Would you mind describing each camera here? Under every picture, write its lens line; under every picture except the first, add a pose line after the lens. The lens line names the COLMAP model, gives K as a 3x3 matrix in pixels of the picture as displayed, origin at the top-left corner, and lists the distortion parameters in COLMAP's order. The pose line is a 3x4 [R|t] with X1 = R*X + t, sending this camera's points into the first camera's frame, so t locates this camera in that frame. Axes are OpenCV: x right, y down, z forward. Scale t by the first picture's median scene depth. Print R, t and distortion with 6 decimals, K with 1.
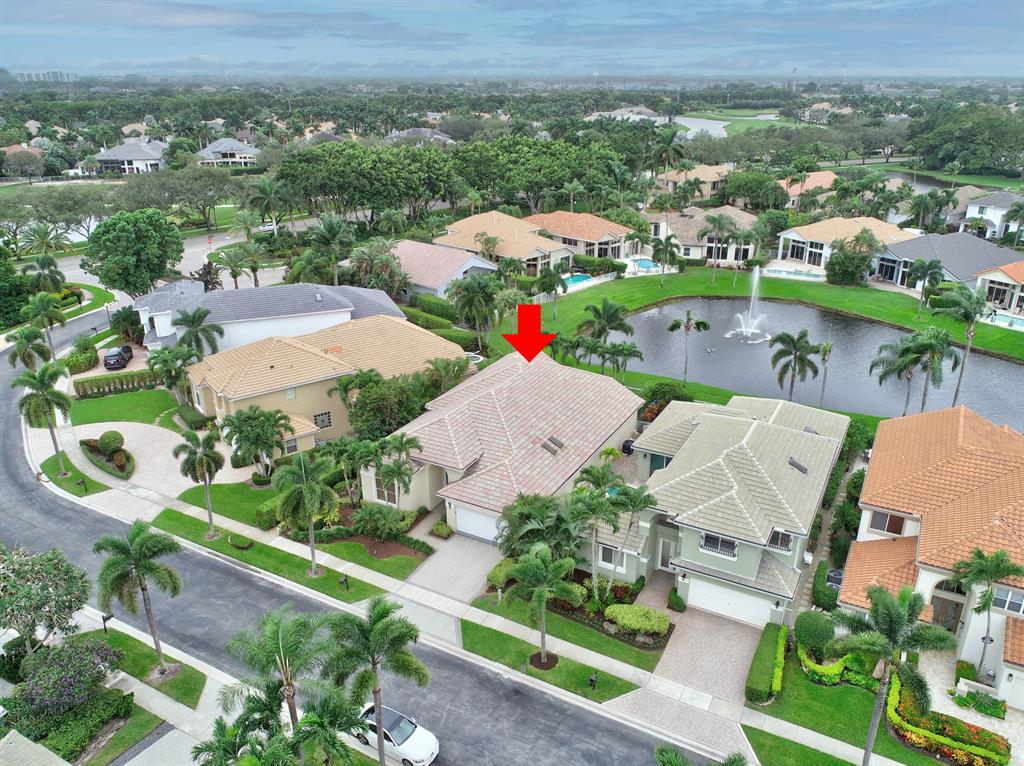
lens RADIAL K [[770.1, 0, 512.0], [0, 770.1, 383.0], [0, 0, 1]] dist [-0.000600, 0.001929]
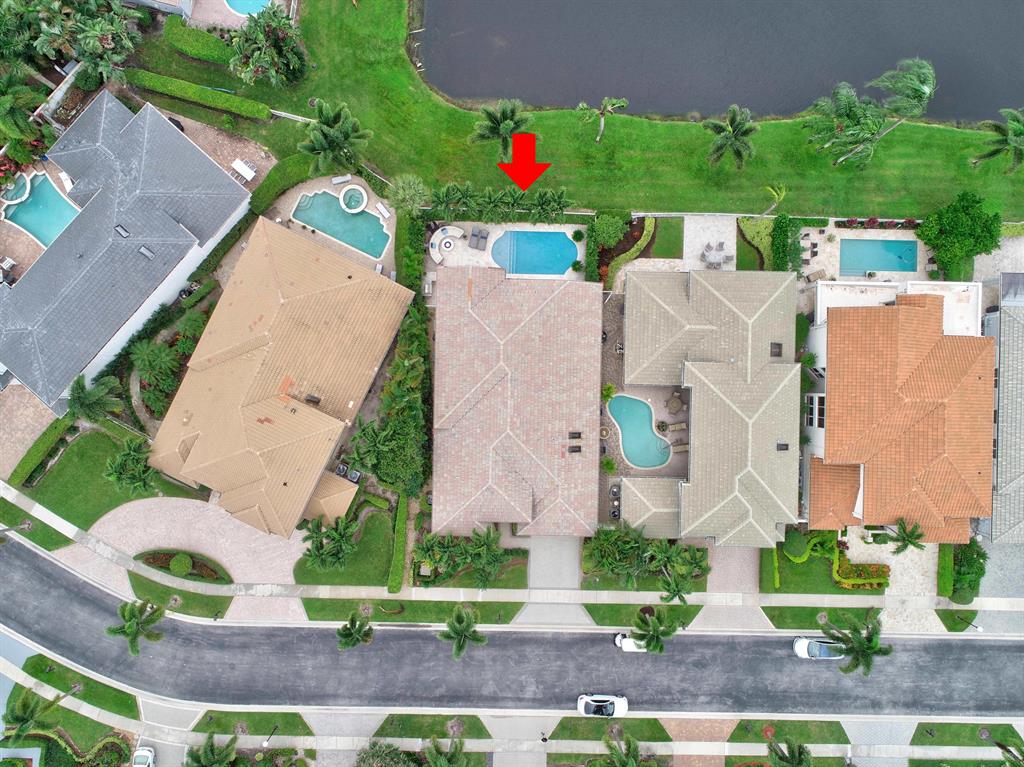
lens RADIAL K [[770.1, 0, 512.0], [0, 770.1, 383.5], [0, 0, 1]] dist [-0.000600, 0.001929]
pose [[0.887143, -0.461455, 0.006000, 0.001455], [0.165291, 0.329857, 0.929448, -0.578489], [-0.430877, -0.823562, 0.368905, 0.378269]]
